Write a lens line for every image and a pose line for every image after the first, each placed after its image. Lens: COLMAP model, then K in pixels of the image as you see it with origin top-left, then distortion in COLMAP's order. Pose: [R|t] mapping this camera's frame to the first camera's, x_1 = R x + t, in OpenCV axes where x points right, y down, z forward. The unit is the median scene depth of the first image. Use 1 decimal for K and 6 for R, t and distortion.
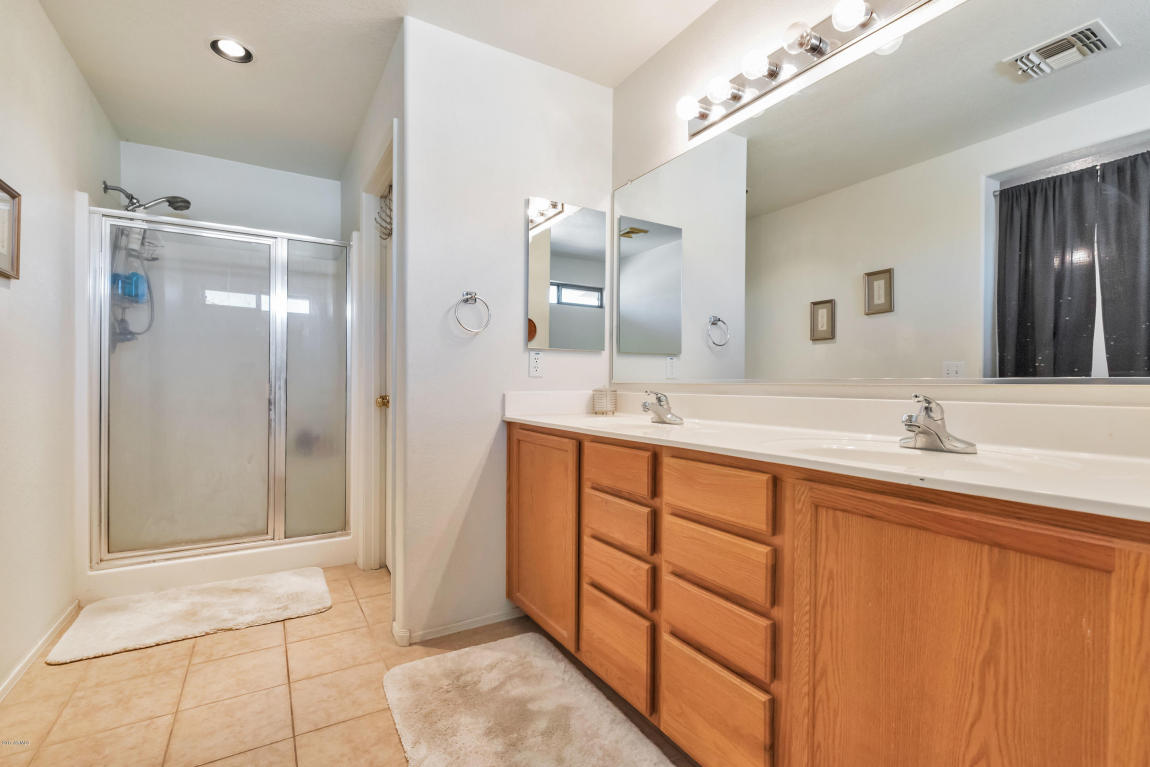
lens RADIAL K [[523.6, 0, 575.0], [0, 523.6, 383.5], [0, 0, 1]] dist [0.000167, -0.000032]
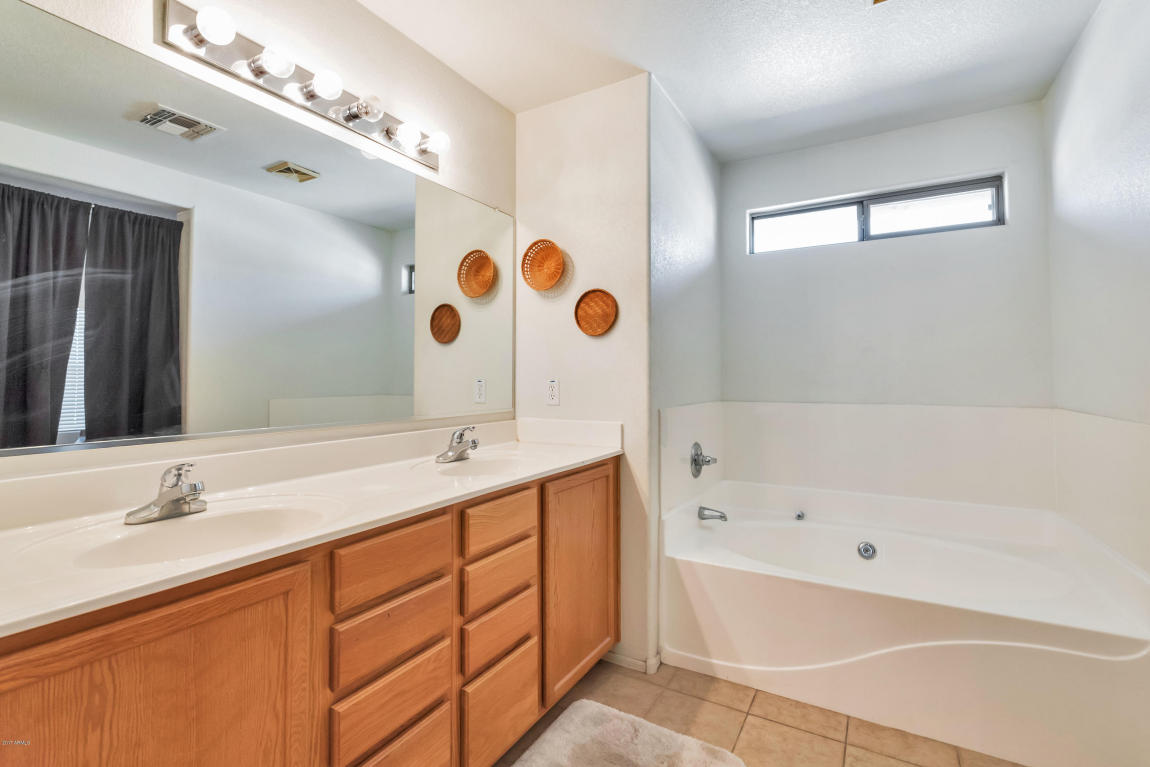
lens RADIAL K [[520.0, 0, 575.7], [0, 520.0, 363.5], [0, 0, 1]] dist [0.000002, -0.000016]
pose [[-0.477583, 0.024531, 0.878244, -0.975972], [0.005091, 0.999671, -0.025155, -0.139430], [-0.878572, -0.007542, -0.477550, 1.554744]]
